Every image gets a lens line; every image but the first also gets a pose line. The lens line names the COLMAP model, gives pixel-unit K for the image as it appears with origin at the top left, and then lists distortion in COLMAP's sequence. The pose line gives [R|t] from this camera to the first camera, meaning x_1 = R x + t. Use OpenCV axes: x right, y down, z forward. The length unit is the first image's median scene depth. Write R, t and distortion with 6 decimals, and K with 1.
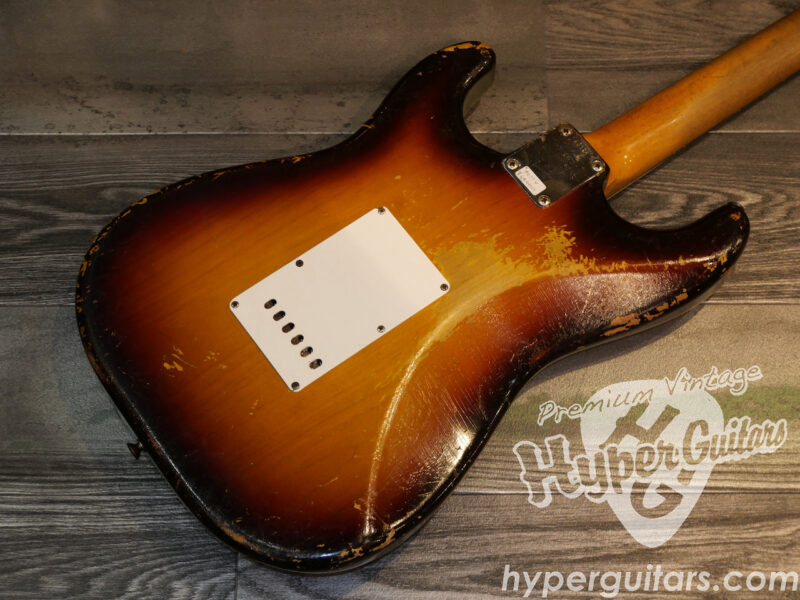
lens RADIAL K [[1497.7, 0, 397.0], [0, 1497.7, 298.4], [0, 0, 1]] dist [-0.020722, 0.000000]
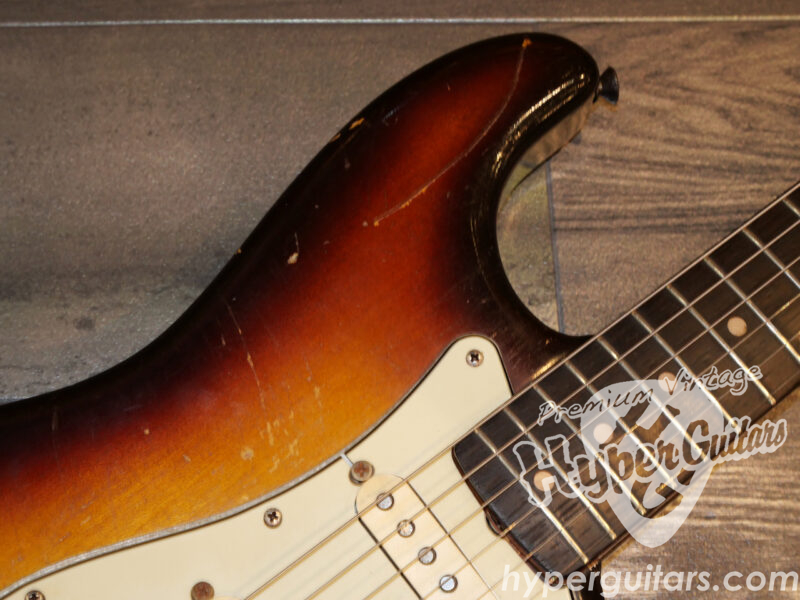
lens RADIAL K [[1497.7, 0, 400.4], [0, 1497.7, 305.2], [0, 0, 1]] dist [-0.020722, 0.000000]
pose [[0.998264, -0.015221, 0.056901, 0.030553], [0.012238, 0.998551, 0.052410, -0.166531], [-0.057616, -0.051623, 0.997003, 0.599876]]
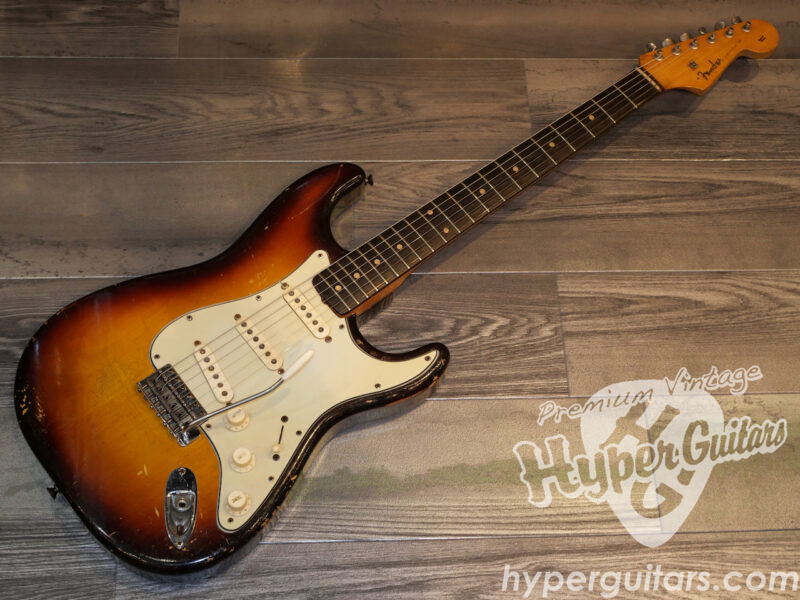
lens RADIAL K [[1280.6, 0, 400.6], [0, 1280.6, 297.2], [0, 0, 1]] dist [-0.006769, 0.000000]
pose [[0.998225, -0.009494, 0.058802, 0.078561], [0.013841, 0.997165, -0.073965, -0.003756], [-0.057933, 0.074648, 0.995526, -0.165408]]
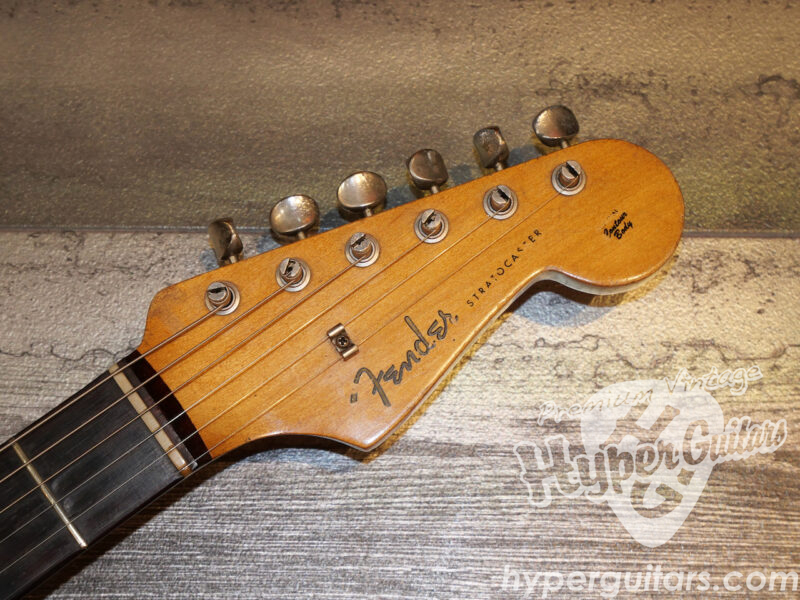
lens RADIAL K [[1497.7, 0, 403.3], [0, 1497.7, 300.7], [0, 0, 1]] dist [-0.020722, 0.000000]
pose [[0.999951, 0.009839, -0.000986, 0.473403], [-0.009509, 0.984152, 0.177070, -0.417485], [0.002712, -0.177052, 0.984198, 0.695291]]
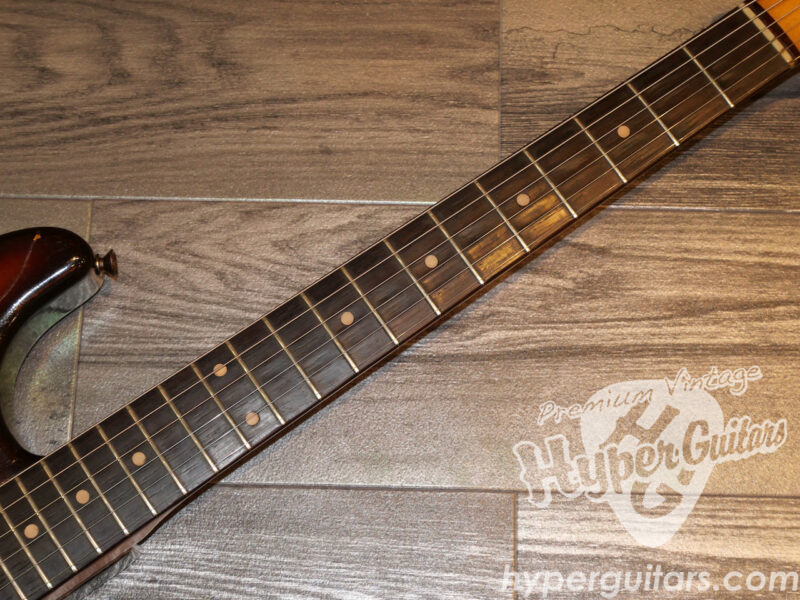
lens RADIAL K [[1497.7, 0, 404.2], [0, 1497.7, 299.4], [0, 0, 1]] dist [-0.020722, 0.000000]
pose [[0.999536, 0.022879, -0.020125, 0.264067], [-0.020383, 0.992982, 0.116493, -0.272502], [0.022649, -0.116028, 0.992988, 0.426599]]
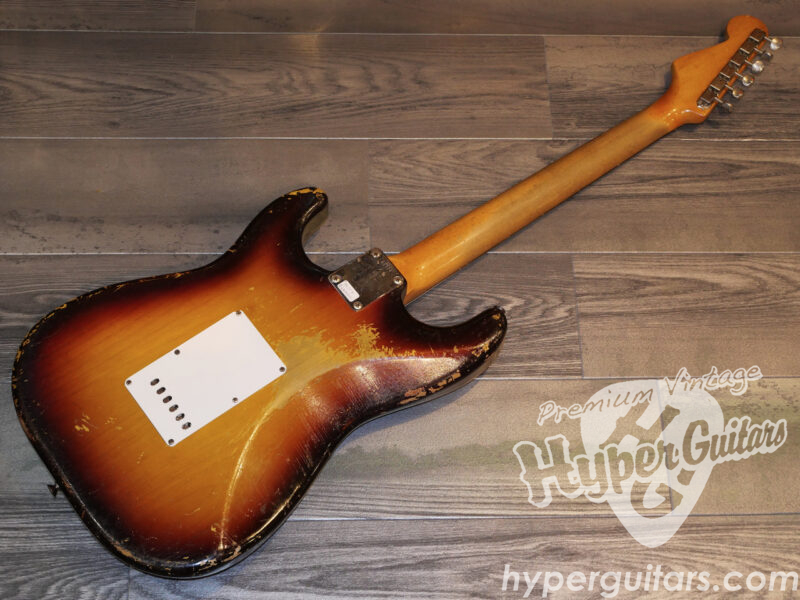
lens RADIAL K [[1326.7, 0, 401.4], [0, 1326.7, 301.4], [0, 0, 1]] dist [-0.006282, 0.000000]
pose [[0.999176, -0.001097, 0.040570, 0.085711], [0.002850, 0.999063, -0.043192, -0.015839], [-0.040485, 0.043272, 0.998243, -0.210160]]
